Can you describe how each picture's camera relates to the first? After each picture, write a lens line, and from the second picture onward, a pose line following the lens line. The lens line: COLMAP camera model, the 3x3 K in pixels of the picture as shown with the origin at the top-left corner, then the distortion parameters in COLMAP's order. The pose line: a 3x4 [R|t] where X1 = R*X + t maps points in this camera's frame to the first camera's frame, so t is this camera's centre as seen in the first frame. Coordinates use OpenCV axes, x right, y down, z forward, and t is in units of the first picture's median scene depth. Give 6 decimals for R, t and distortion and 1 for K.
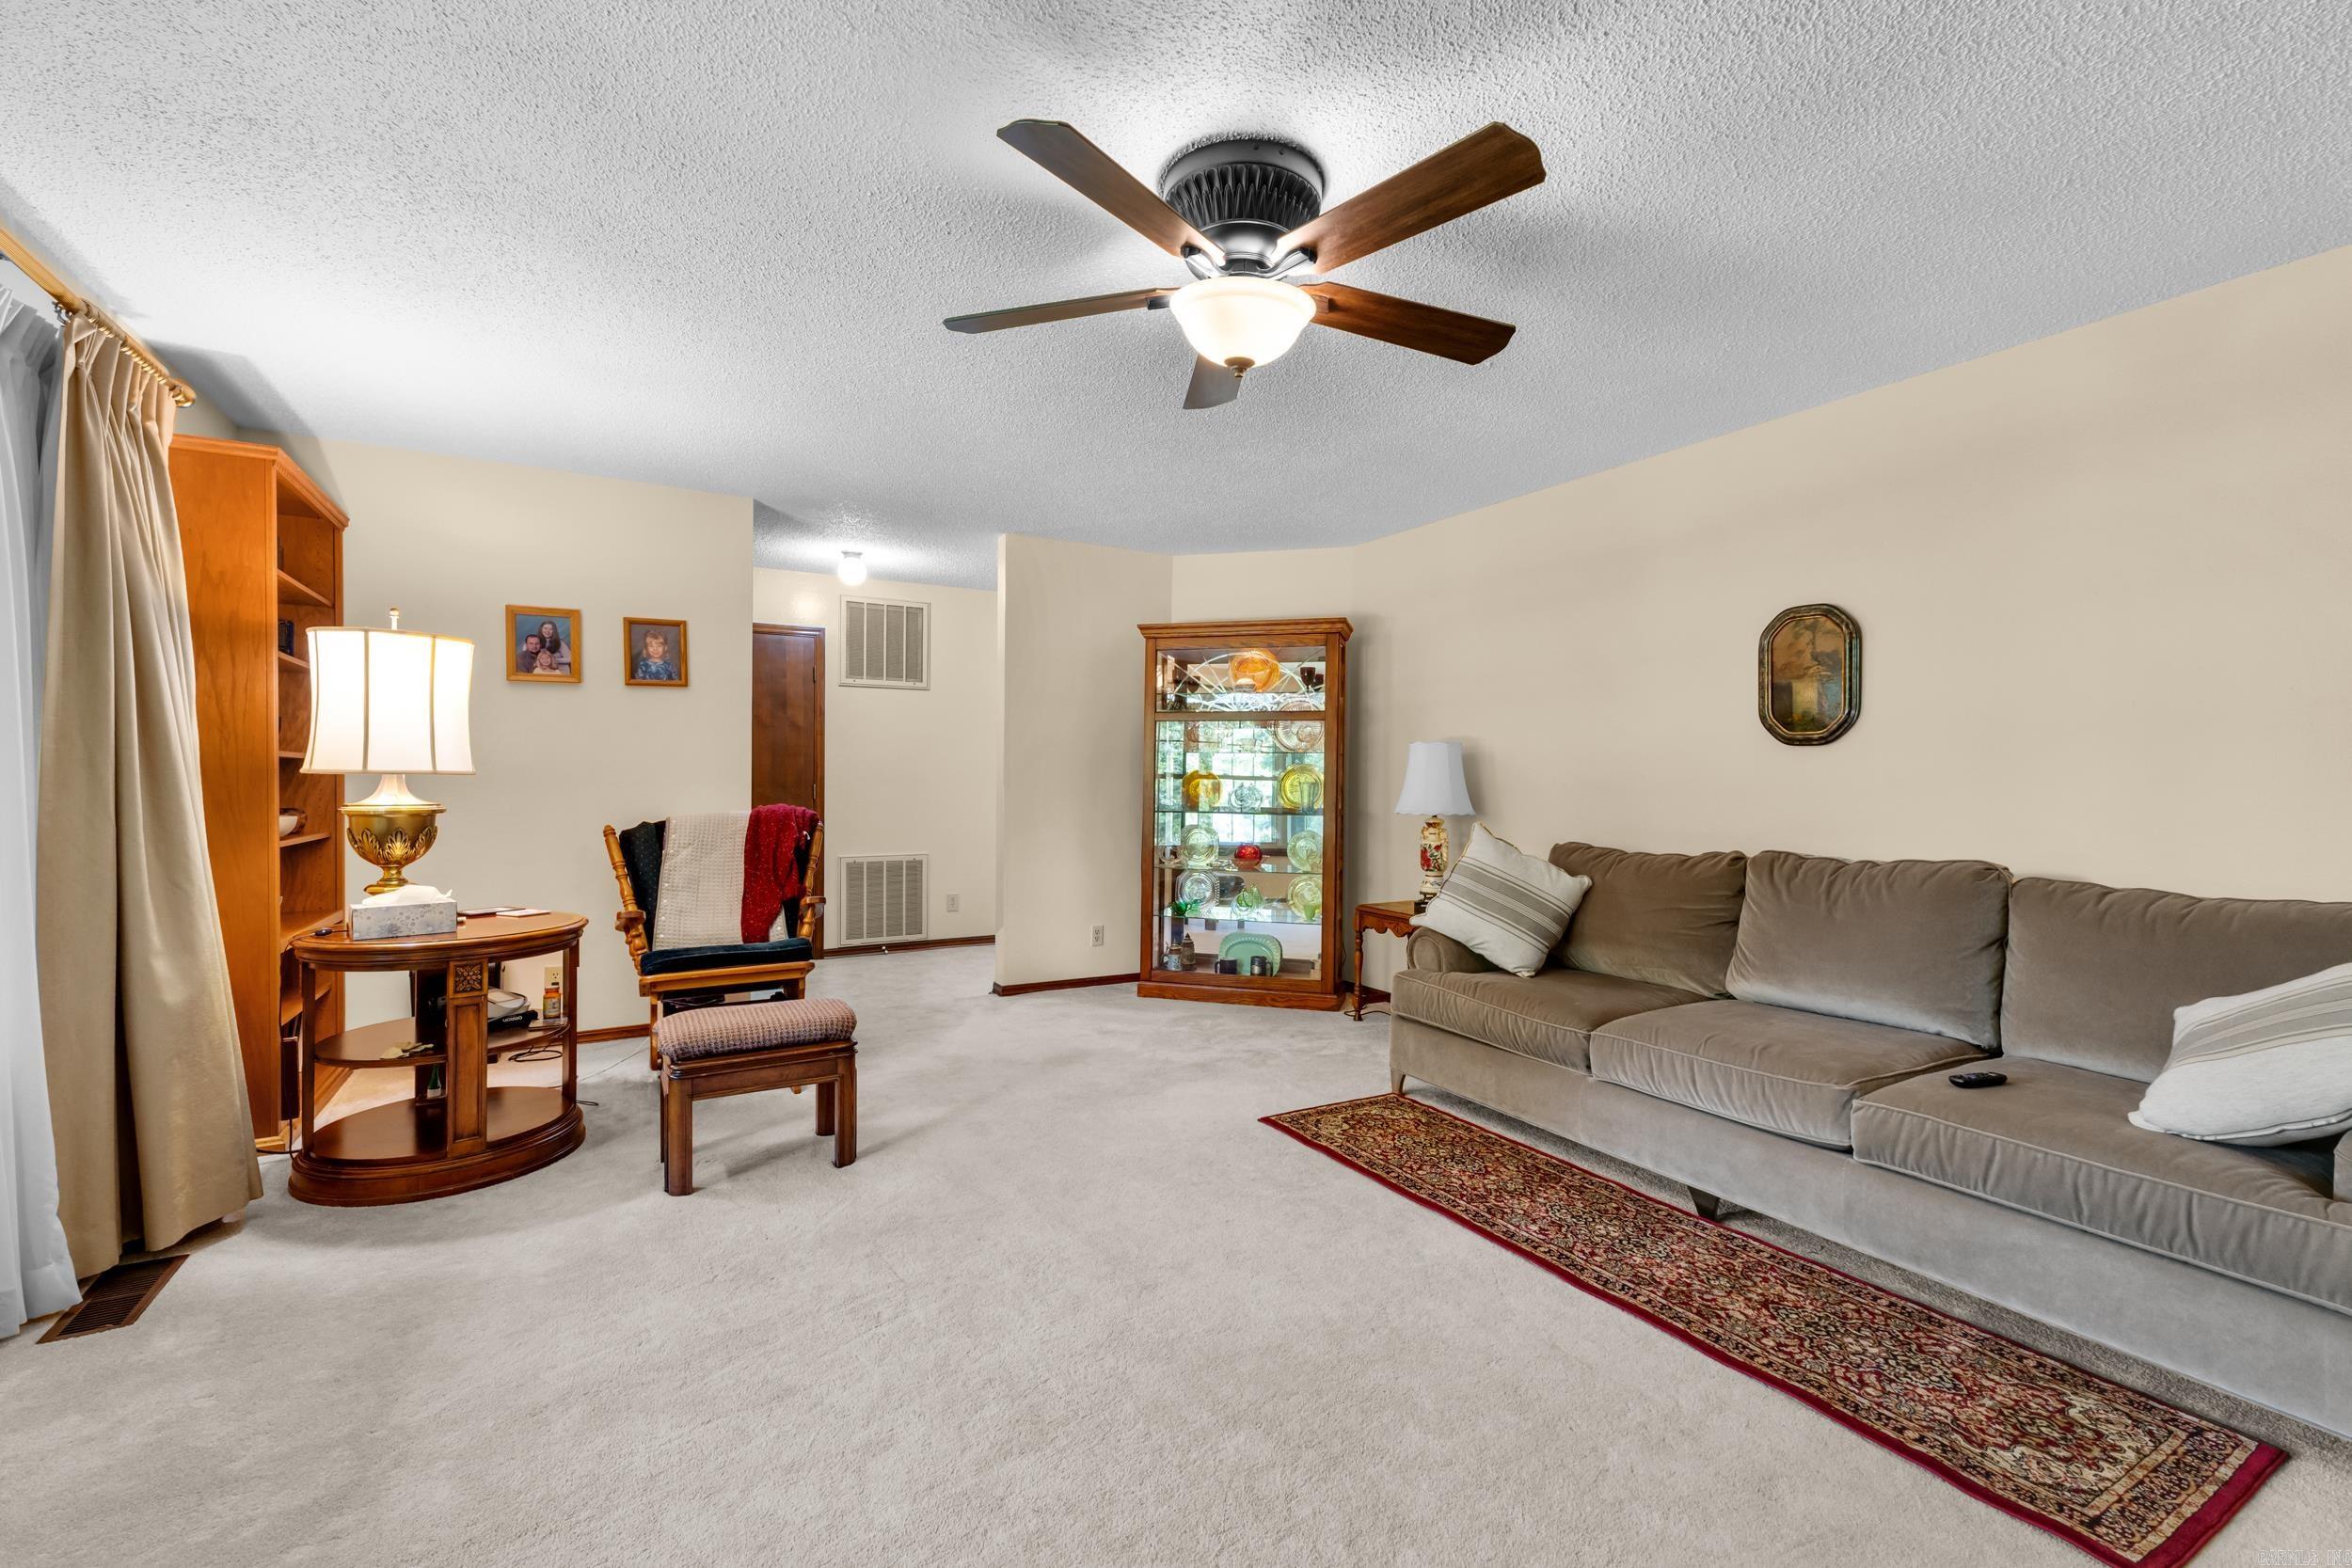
lens RADIAL K [[993.7, 0, 1180.4], [0, 993.7, 783.3], [0, 0, 1]] dist [0.004066, 0.000477]
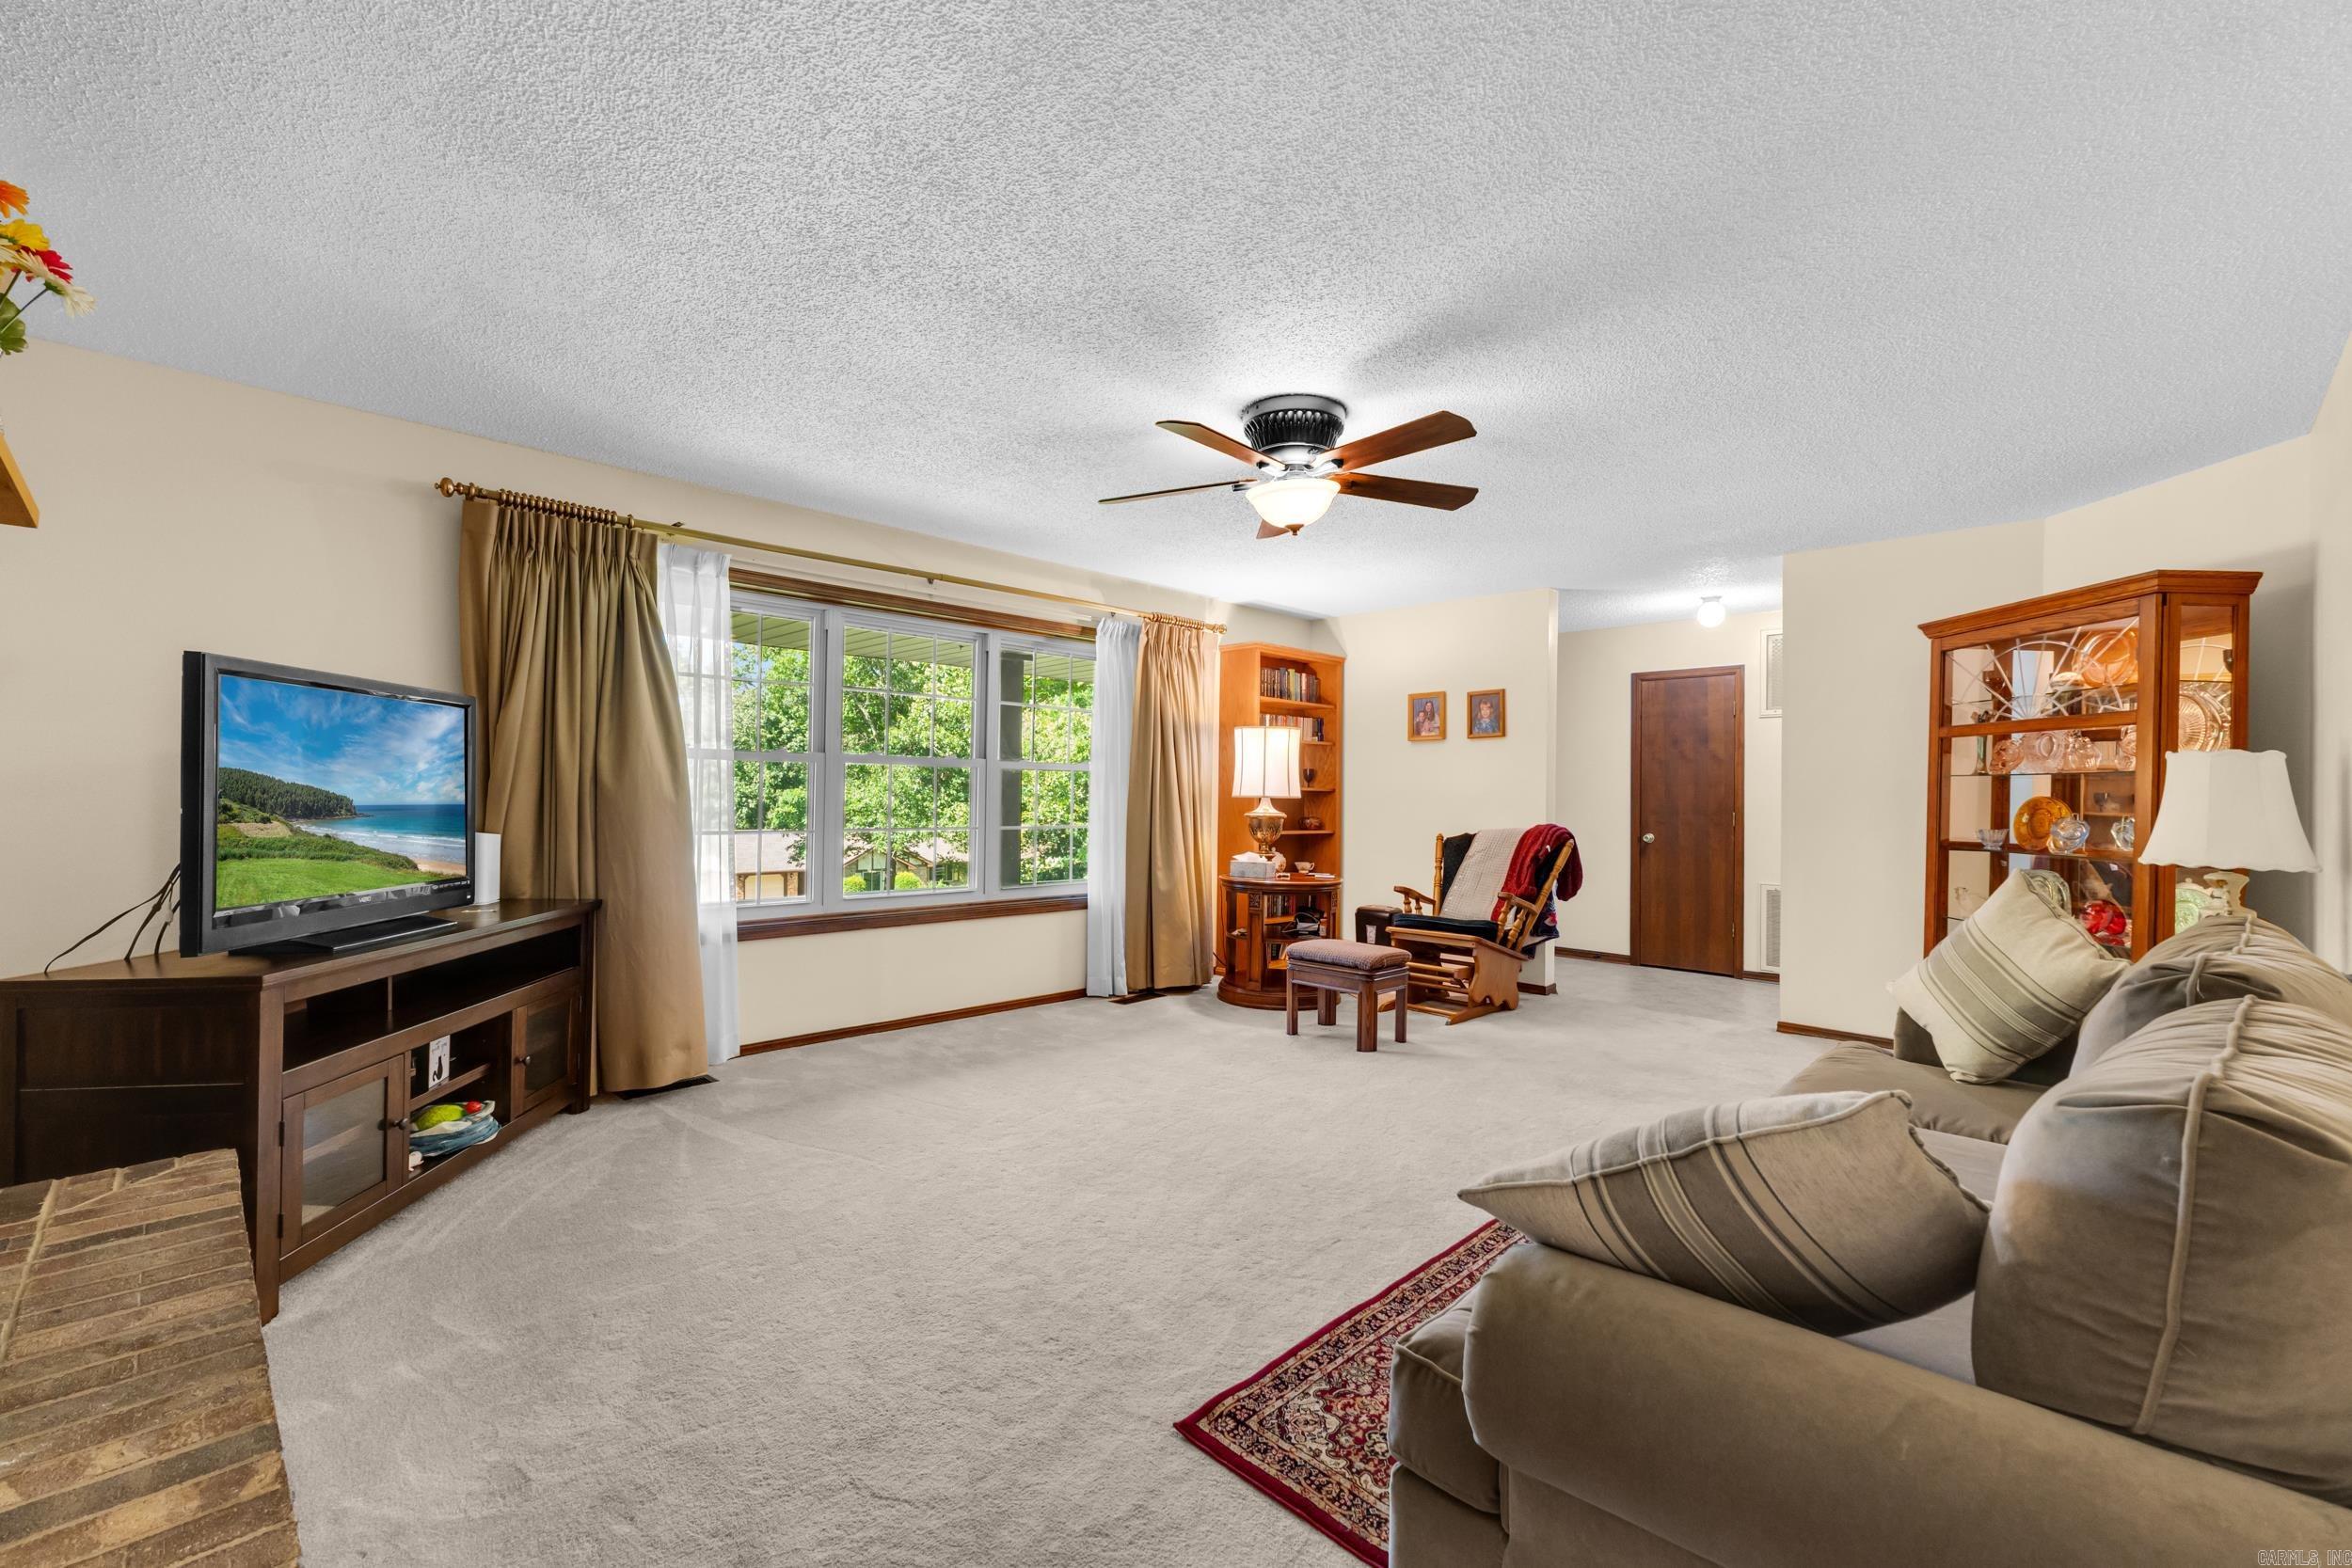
lens RADIAL K [[993.7, 0, 1185.4], [0, 993.7, 788.2], [0, 0, 1]] dist [0.004066, 0.000477]
pose [[0.262879, -0.010158, -0.964775, 0.922303], [-0.018623, 0.999705, -0.015600, 0.005108], [0.964649, 0.022068, 0.262613, 0.277054]]
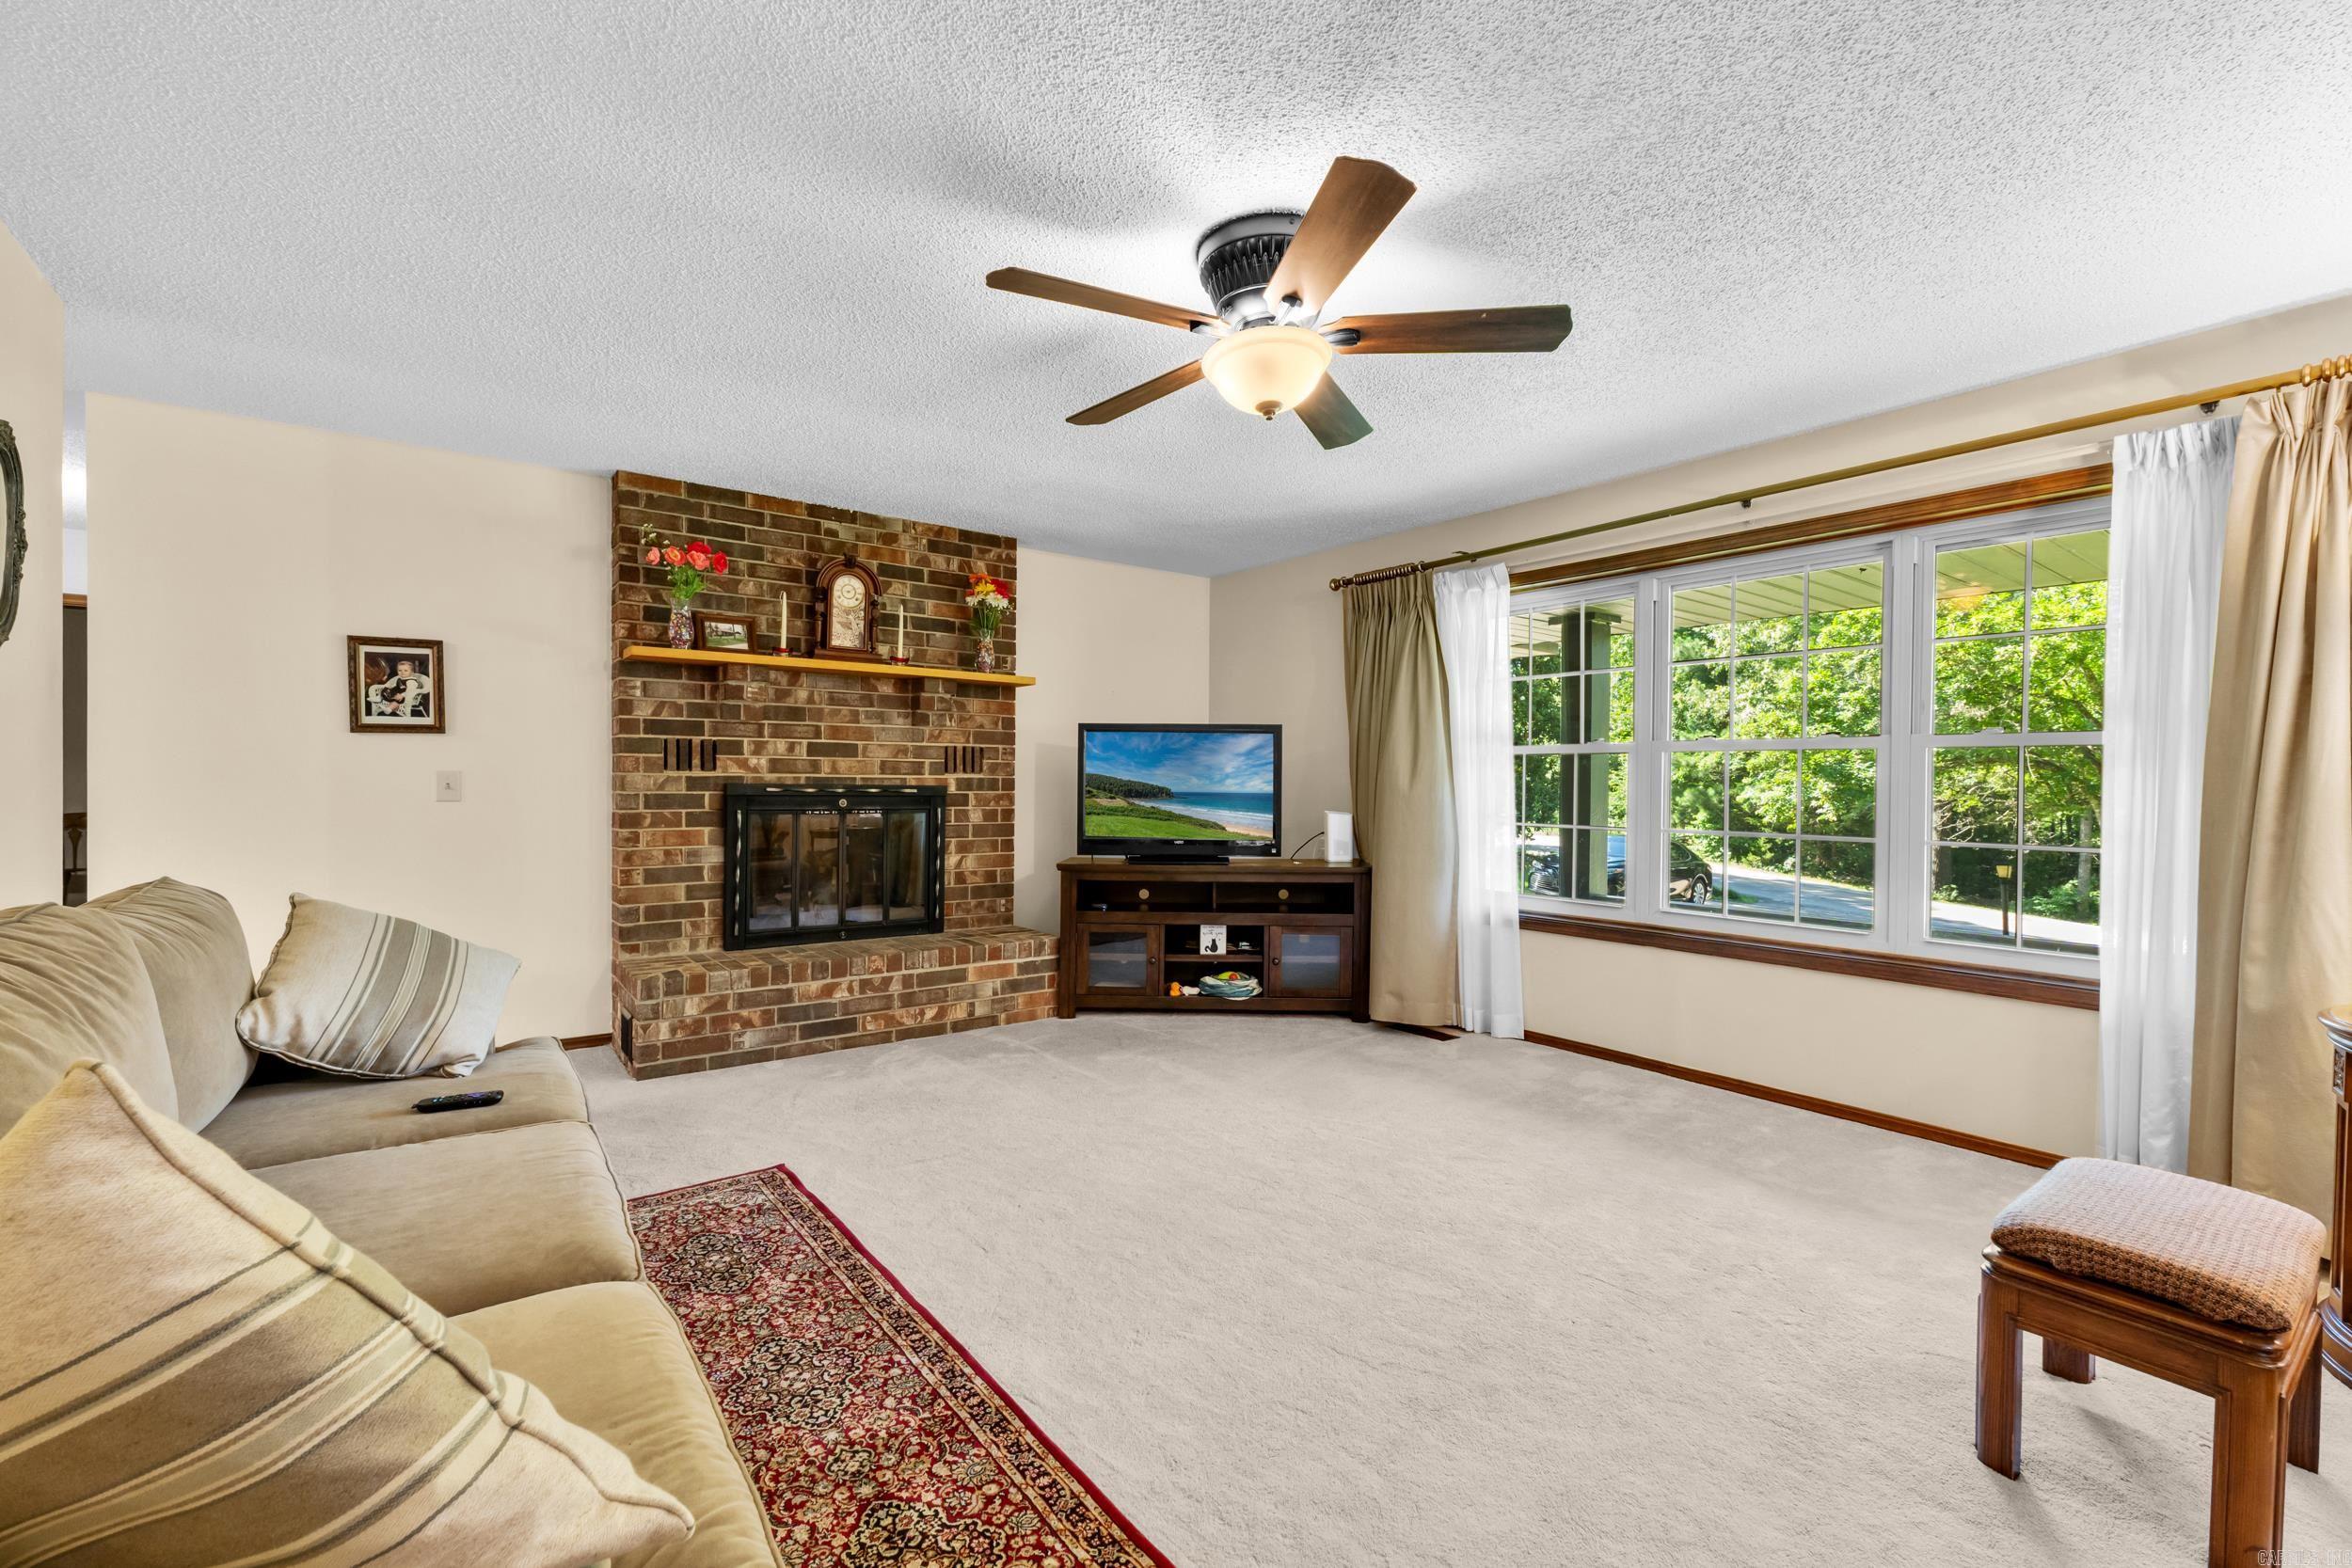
lens RADIAL K [[993.7, 0, 1172.5], [0, 993.7, 795.6], [0, 0, 1]] dist [0.004066, 0.000477]
pose [[-0.993216, -0.012815, -0.115579, 0.180022], [-0.015251, 0.999679, 0.020223, -0.005517], [0.115282, 0.021848, -0.993092, 1.298680]]
